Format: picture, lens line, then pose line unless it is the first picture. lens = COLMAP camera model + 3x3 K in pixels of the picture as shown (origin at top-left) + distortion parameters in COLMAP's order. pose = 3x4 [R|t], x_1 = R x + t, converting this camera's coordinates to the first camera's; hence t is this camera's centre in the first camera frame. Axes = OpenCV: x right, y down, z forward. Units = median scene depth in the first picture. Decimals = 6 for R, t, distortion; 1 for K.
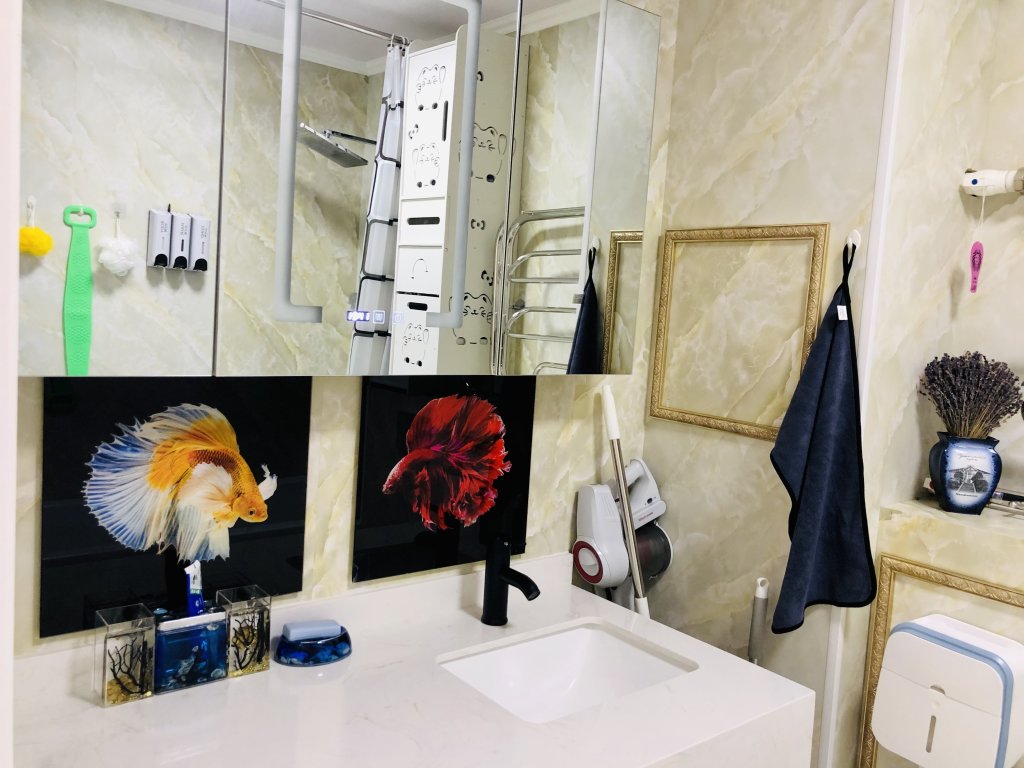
lens RADIAL K [[822.4, 0, 504.6], [0, 822.4, 384.0], [0, 0, 1]] dist [0.048012, -0.039210]
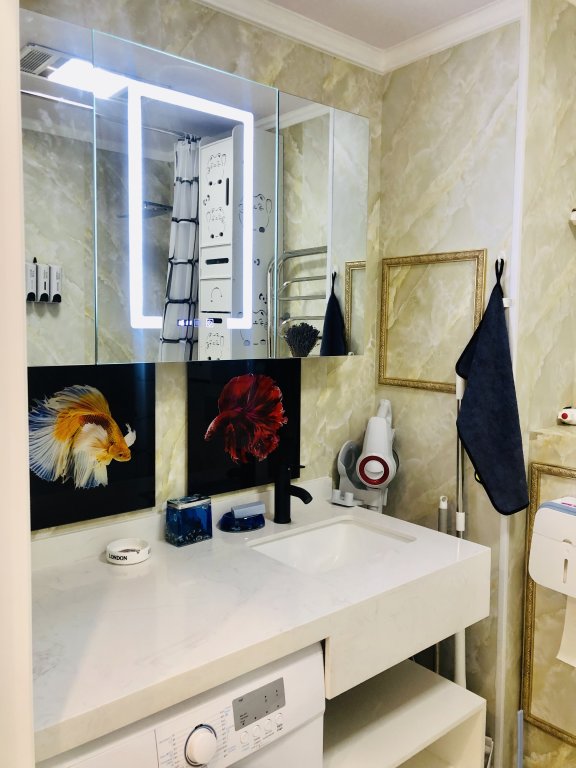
lens RADIAL K [[616.8, 0, 294.2], [0, 616.8, 382.2], [0, 0, 1]] dist [0.048012, -0.039210]
pose [[0.998026, -0.055251, 0.029851, -0.010112], [0.055279, 0.998471, -0.000125, 0.032257], [-0.029798, 0.001775, 0.999554, -0.130591]]
